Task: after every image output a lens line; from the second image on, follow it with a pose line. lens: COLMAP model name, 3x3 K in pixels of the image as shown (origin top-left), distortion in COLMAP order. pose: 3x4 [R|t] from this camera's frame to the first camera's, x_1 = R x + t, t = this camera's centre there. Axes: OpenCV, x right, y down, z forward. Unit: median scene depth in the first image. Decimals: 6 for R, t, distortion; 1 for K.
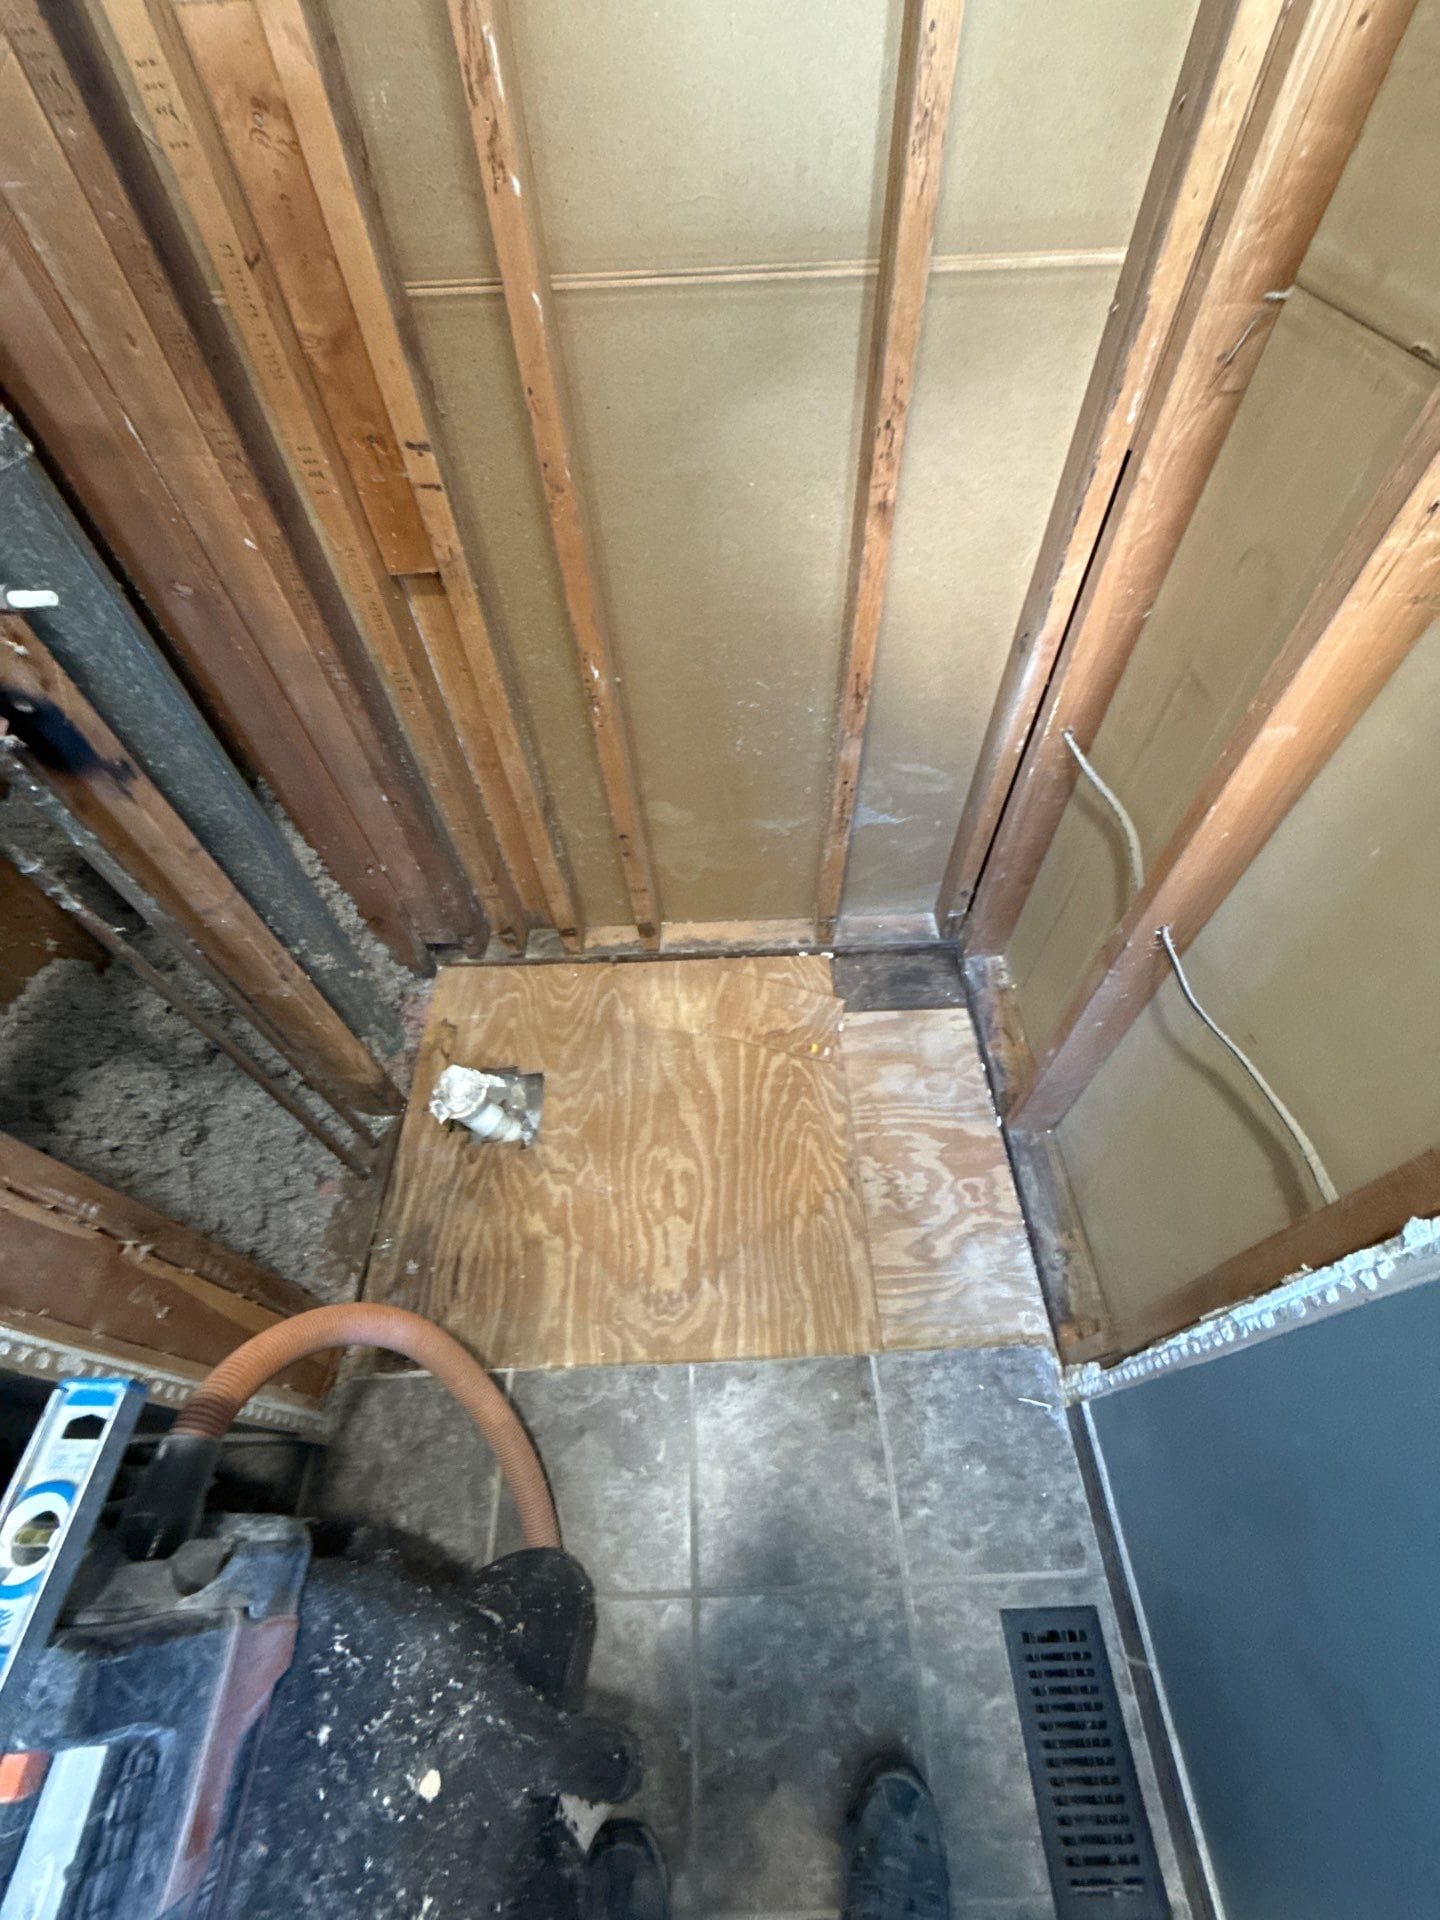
lens RADIAL K [[761.0, 0, 721.5], [0, 761.0, 963.1], [0, 0, 1]] dist [0.000129, -0.000163]
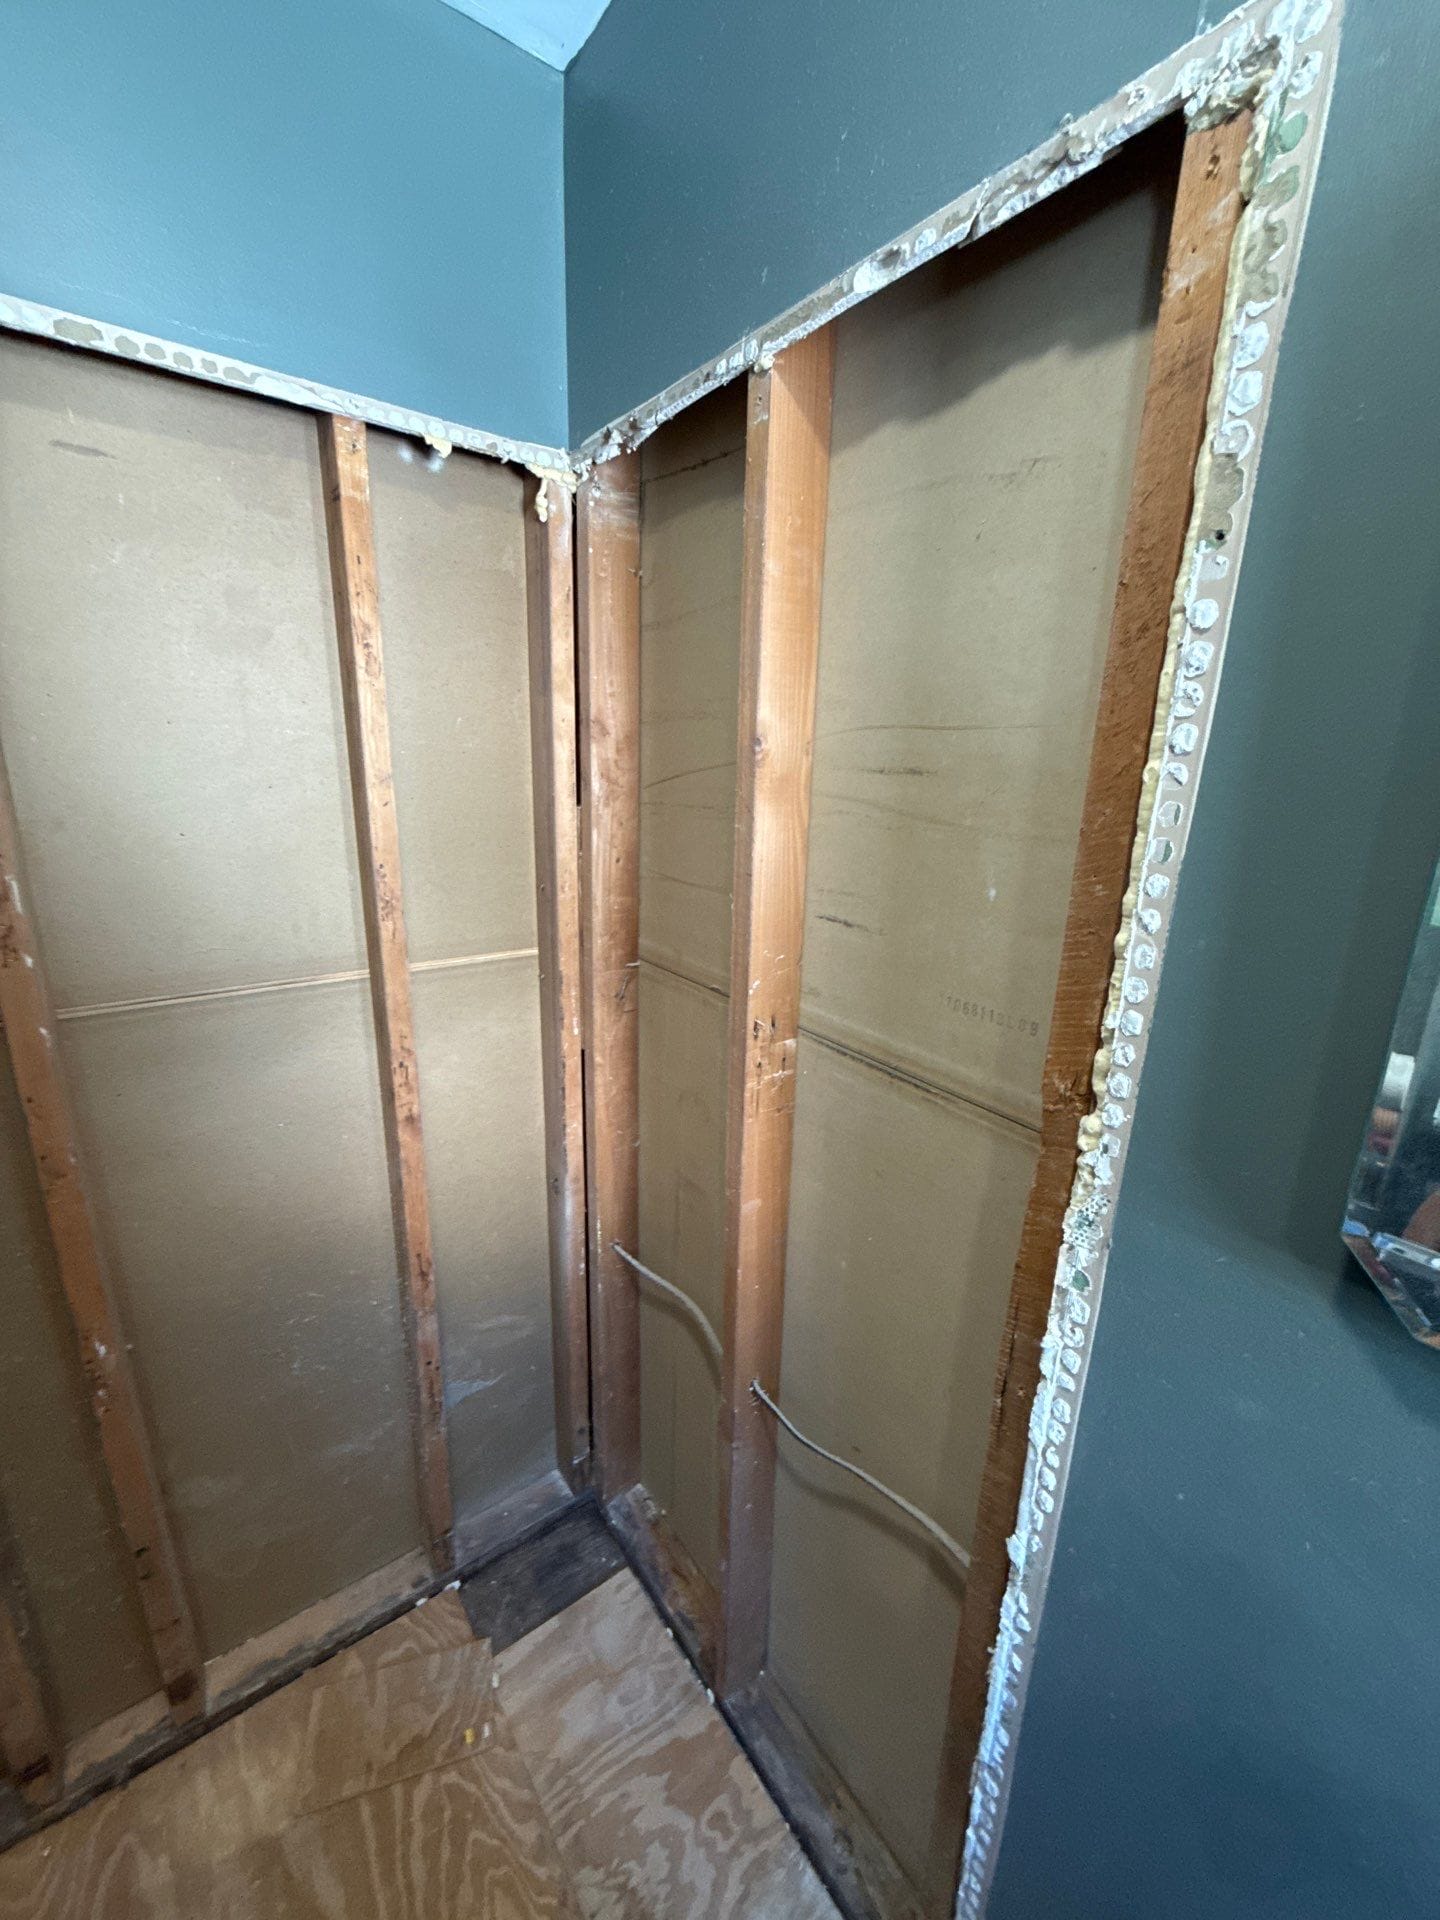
lens RADIAL K [[761.0, 0, 721.5], [0, 761.0, 963.1], [0, 0, 1]] dist [0.000129, -0.000163]
pose [[0.814466, -0.093924, 0.572559, -0.038890], [0.432739, 0.755684, -0.491608, 0.013460], [-0.386500, 0.648167, 0.656123, -0.102149]]
